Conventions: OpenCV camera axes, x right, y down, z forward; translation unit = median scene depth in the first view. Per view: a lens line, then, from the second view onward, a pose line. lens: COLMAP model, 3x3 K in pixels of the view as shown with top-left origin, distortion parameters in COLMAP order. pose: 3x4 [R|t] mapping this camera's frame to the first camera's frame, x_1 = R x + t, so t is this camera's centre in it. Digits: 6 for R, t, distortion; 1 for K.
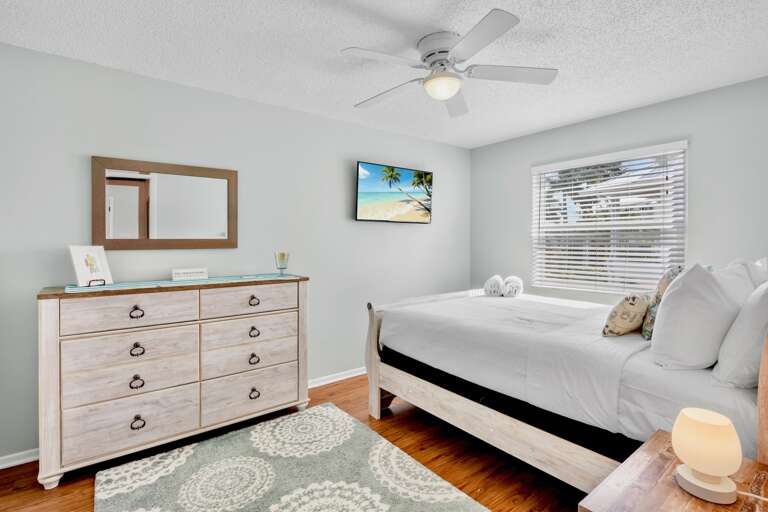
lens RADIAL K [[380.8, 0, 381.2], [0, 380.8, 230.8], [0, 0, 1]] dist [0.000270, -0.000193]
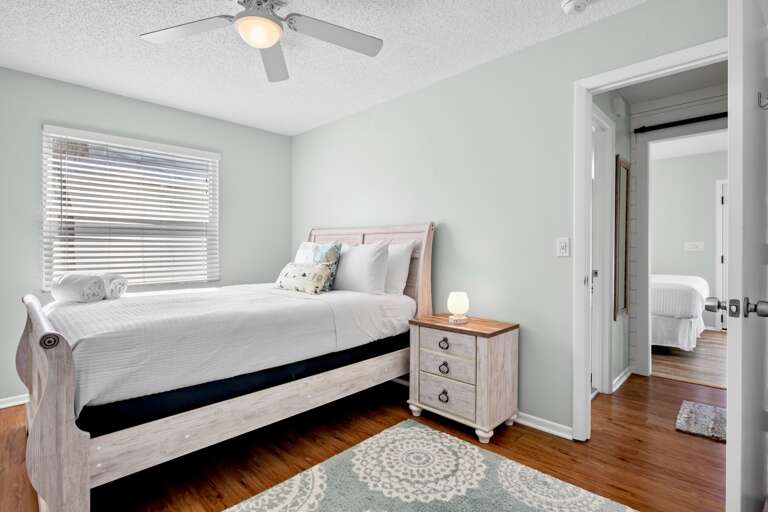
lens RADIAL K [[373.4, 0, 385.2], [0, 373.4, 250.1], [0, 0, 1]] dist [-0.003543, -0.000884]
pose [[-0.154180, 0.001815, 0.988041, -0.712879], [-0.019893, 0.999790, -0.004940, 0.108632], [-0.987842, -0.020417, -0.154112, 0.886540]]
